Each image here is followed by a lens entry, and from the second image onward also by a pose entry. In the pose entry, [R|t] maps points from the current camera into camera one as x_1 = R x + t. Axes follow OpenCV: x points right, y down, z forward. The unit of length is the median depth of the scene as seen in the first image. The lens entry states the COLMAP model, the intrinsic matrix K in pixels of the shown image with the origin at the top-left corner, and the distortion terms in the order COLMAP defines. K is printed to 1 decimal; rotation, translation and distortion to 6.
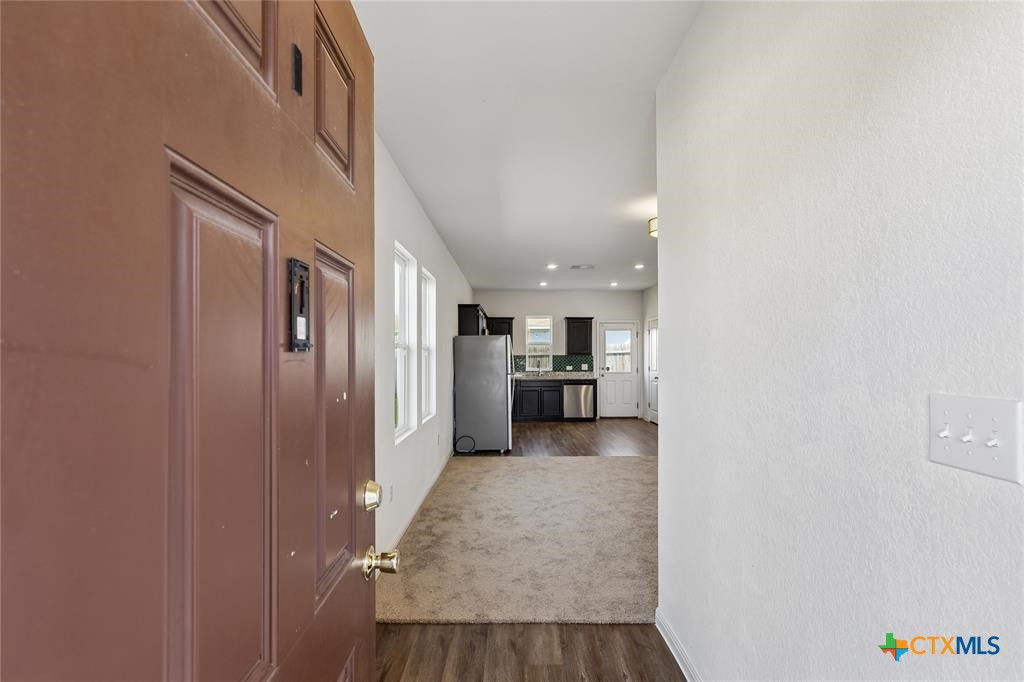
lens RADIAL K [[504.5, 0, 512.2], [0, 504.5, 349.4], [0, 0, 1]] dist [-0.005156, -0.000607]
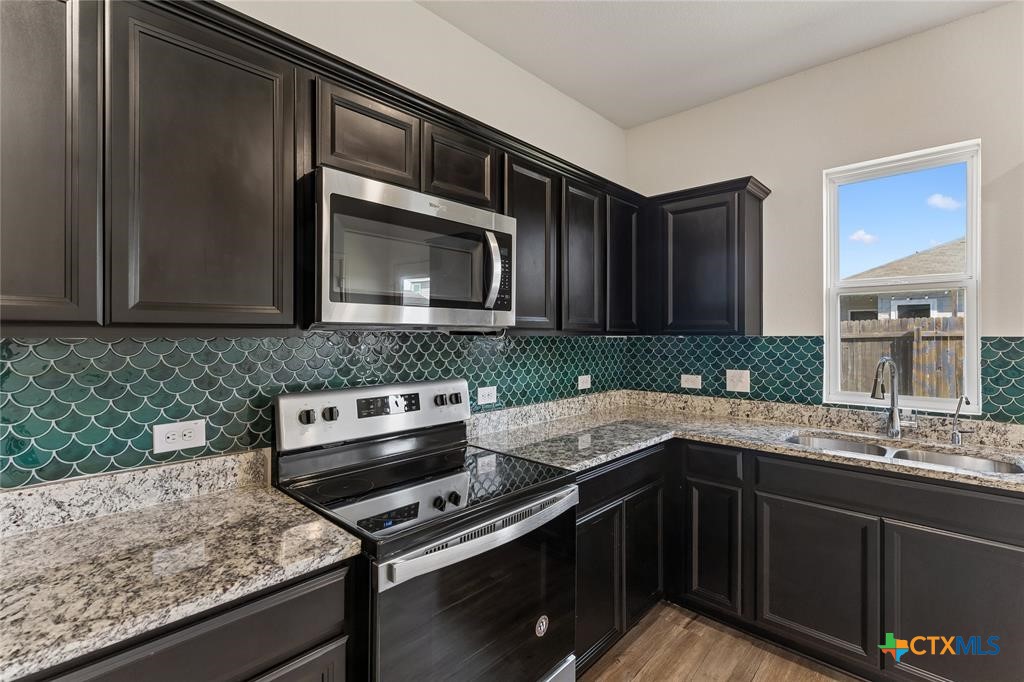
lens RADIAL K [[468.0, 0, 516.3], [0, 468.0, 333.4], [0, 0, 1]] dist [0.008352, -0.000509]
pose [[0.728704, 0.005148, -0.684809, 0.079124], [0.001902, 0.999953, 0.009540, 0.008887], [0.684826, -0.008255, 0.728660, 0.795237]]
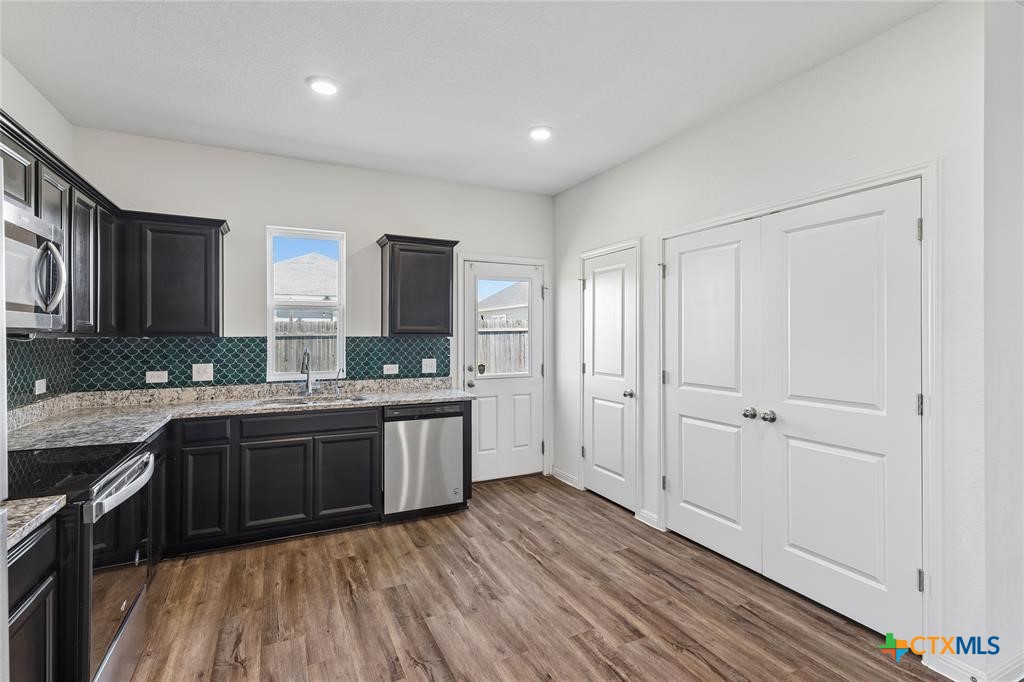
lens RADIAL K [[485.8, 0, 516.4], [0, 485.8, 335.6], [0, 0, 1]] dist [-0.002823, -0.000713]
pose [[0.900585, 0.004620, 0.434656, 0.039744], [-0.009400, 0.999917, 0.008849, 0.007022], [-0.434578, -0.012055, 0.900553, 0.663336]]
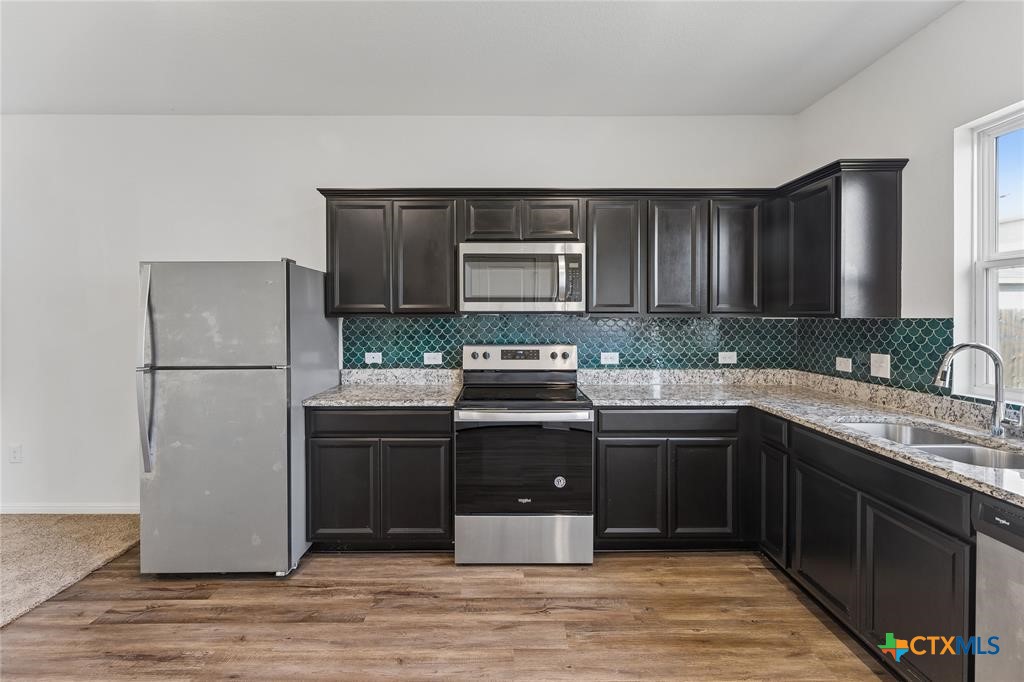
lens RADIAL K [[468.0, 0, 509.2], [0, 468.0, 324.1], [0, 0, 1]] dist [0.008352, -0.000509]
pose [[0.008420, 0.026111, -0.999624, 0.237424], [0.011151, 0.999594, 0.026204, 0.007718], [0.999902, -0.011368, 0.008126, 0.876228]]
